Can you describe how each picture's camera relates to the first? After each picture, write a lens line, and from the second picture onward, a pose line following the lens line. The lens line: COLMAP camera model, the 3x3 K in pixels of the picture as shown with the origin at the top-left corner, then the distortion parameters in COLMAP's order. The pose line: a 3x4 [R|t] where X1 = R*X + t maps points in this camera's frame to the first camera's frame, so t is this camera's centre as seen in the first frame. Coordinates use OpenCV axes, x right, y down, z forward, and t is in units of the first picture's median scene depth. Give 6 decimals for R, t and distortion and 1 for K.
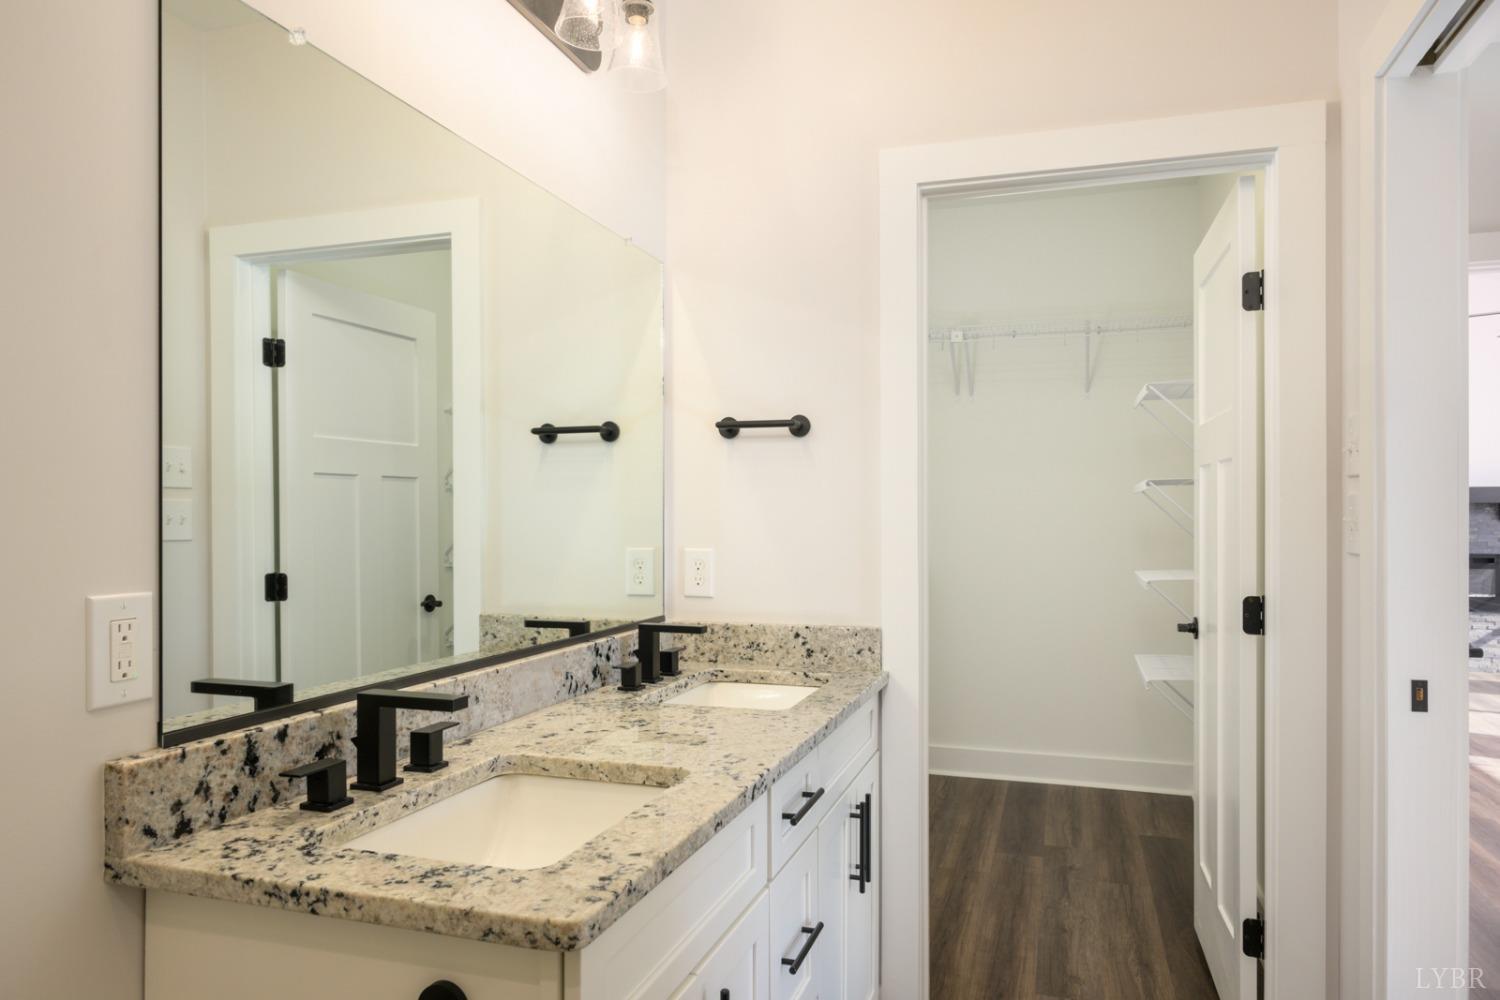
lens RADIAL K [[986.0, 0, 749.6], [0, 986.0, 506.6], [0, 0, 1]] dist [-0.024205, 0.006449]
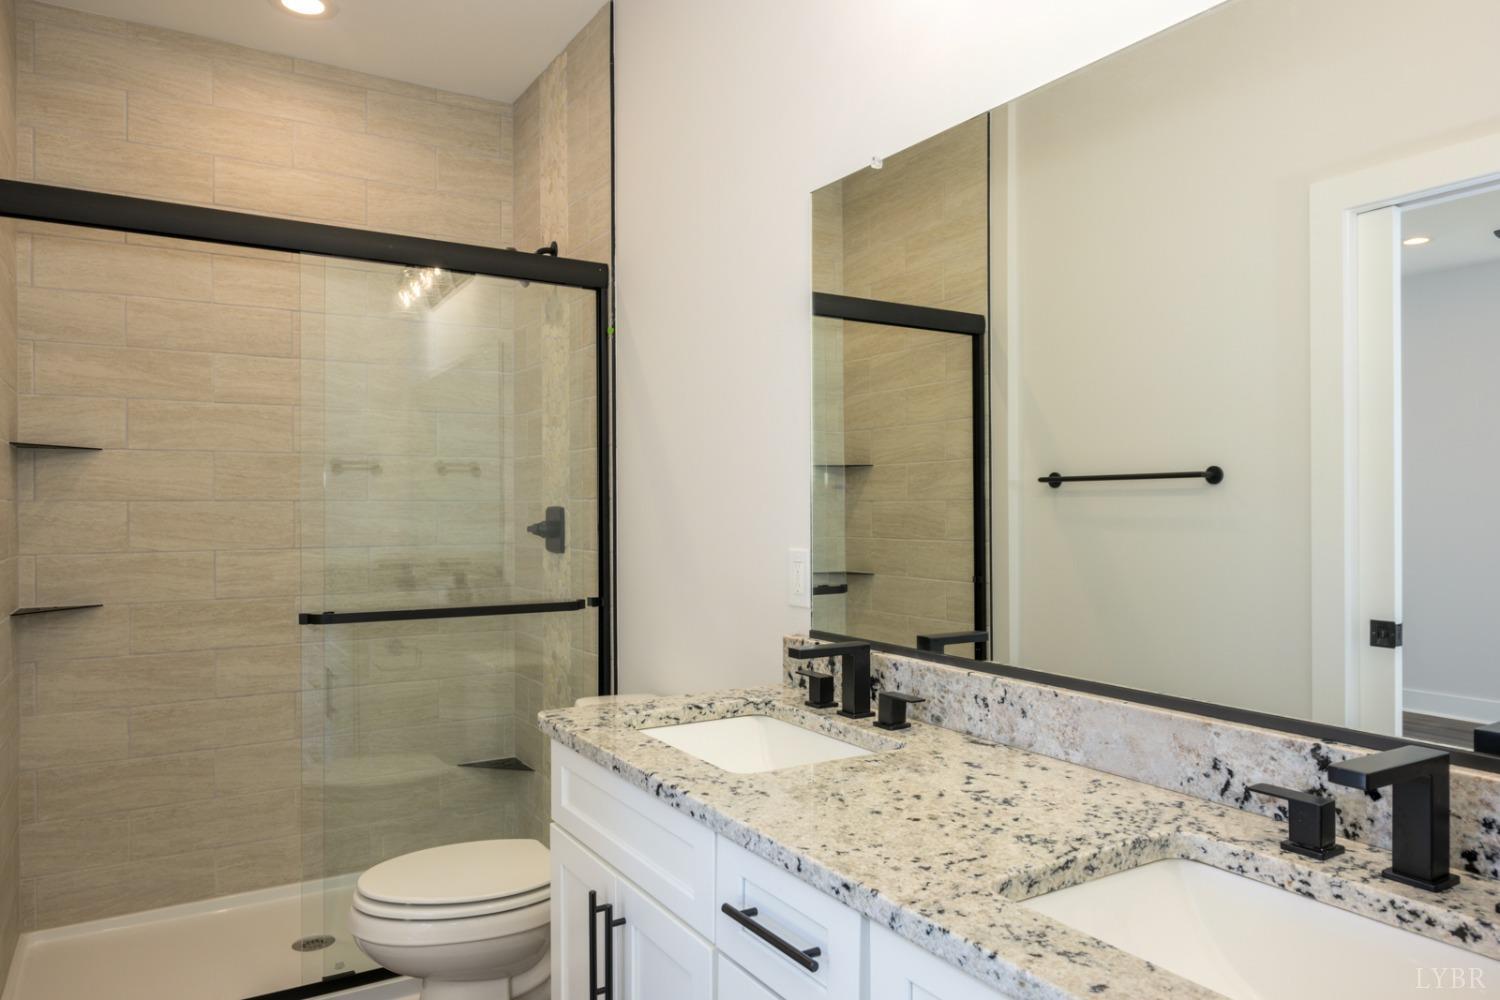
lens RADIAL K [[986.0, 0, 748.7], [0, 986.0, 502.4], [0, 0, 1]] dist [-0.024205, 0.006449]
pose [[-0.642434, -0.002896, -0.766336, 0.611544], [0.006434, 0.999937, -0.009173, 0.011842], [0.766314, -0.010823, -0.642375, 1.487760]]
